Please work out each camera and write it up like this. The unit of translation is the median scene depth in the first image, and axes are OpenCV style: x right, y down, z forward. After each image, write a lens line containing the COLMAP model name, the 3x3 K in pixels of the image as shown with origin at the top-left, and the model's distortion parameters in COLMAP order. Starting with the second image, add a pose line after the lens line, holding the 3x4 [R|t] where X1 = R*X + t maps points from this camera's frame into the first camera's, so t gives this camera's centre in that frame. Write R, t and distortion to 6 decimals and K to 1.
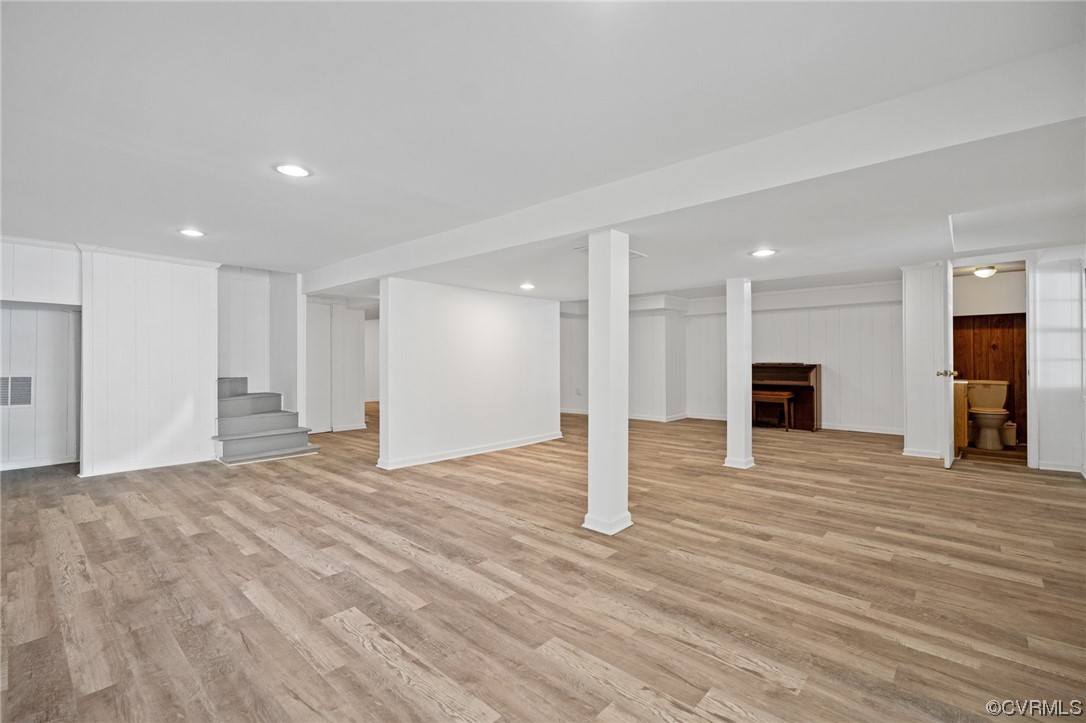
lens RADIAL K [[482.8, 0, 540.7], [0, 482.8, 359.4], [0, 0, 1]] dist [0.002937, 0.000064]
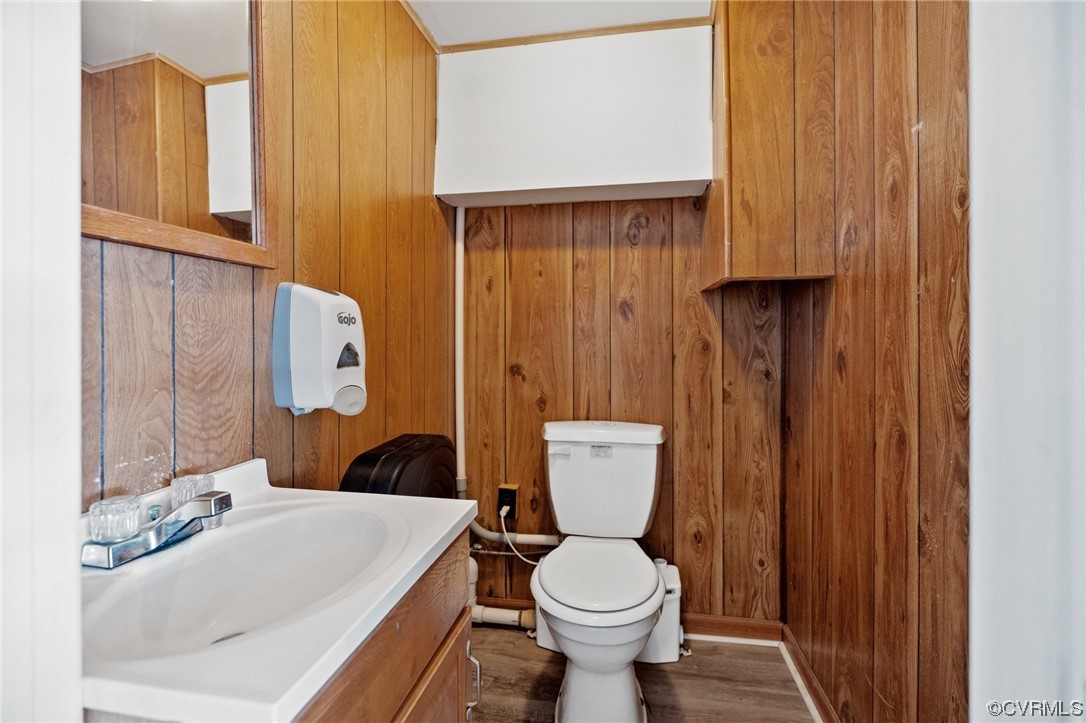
lens RADIAL K [[482.8, 0, 543.8], [0, 482.8, 357.1], [0, 0, 1]] dist [0.002937, 0.000064]
pose [[0.846199, -0.002554, 0.532861, 0.739479], [-0.003496, 0.999940, 0.010345, 0.001262], [-0.532856, -0.010617, 0.846140, 0.778255]]
